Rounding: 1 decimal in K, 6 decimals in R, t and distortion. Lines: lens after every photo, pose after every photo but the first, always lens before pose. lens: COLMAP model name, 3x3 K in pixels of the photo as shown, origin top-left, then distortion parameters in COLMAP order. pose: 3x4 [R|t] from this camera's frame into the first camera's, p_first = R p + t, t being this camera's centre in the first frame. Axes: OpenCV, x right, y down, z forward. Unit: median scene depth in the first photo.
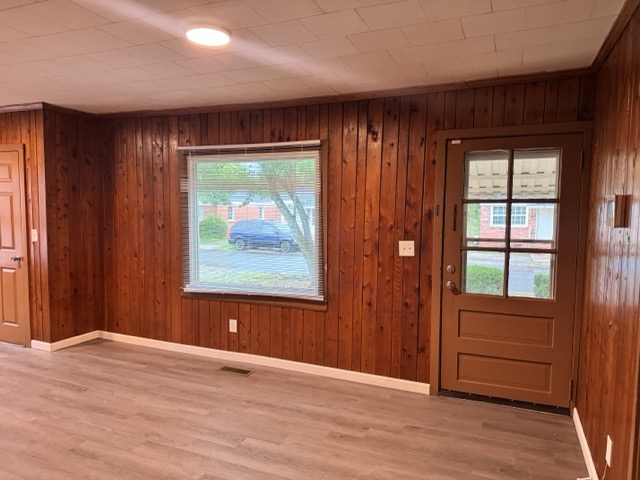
lens RADIAL K [[453.7, 0, 316.9], [0, 453.7, 242.2], [0, 0, 1]] dist [0.114828, -0.157858]
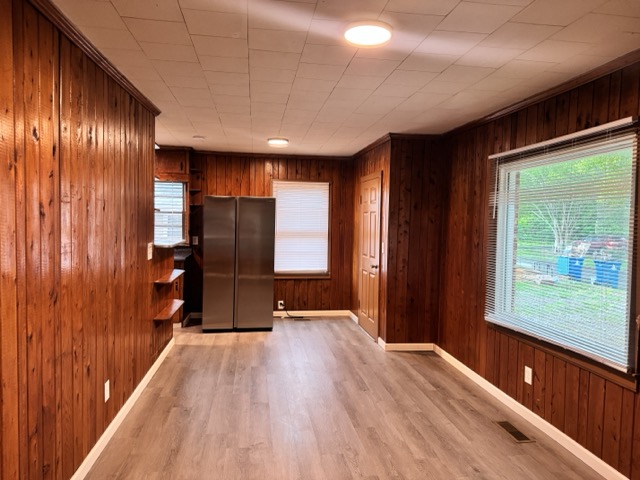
lens RADIAL K [[453.7, 0, 316.9], [0, 453.7, 242.2], [0, 0, 1]] dist [0.114828, -0.157858]
pose [[0.516236, 0.036843, -0.855653, 0.293152], [-0.072833, 0.997344, -0.000998, -0.015886], [0.853344, 0.062835, 0.517548, 0.265151]]
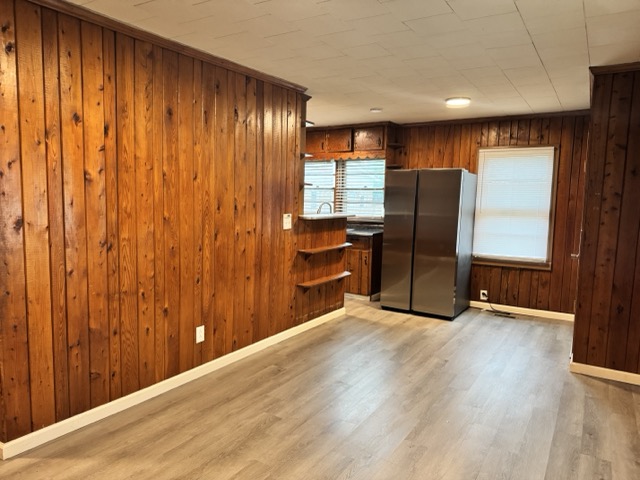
lens RADIAL K [[453.7, 0, 316.9], [0, 453.7, 242.2], [0, 0, 1]] dist [0.114828, -0.157858]
pose [[-0.161829, 0.079008, -0.983651, 0.300028], [-0.094648, 0.990952, 0.095166, -0.029600], [0.982269, 0.108501, -0.152887, 0.668543]]
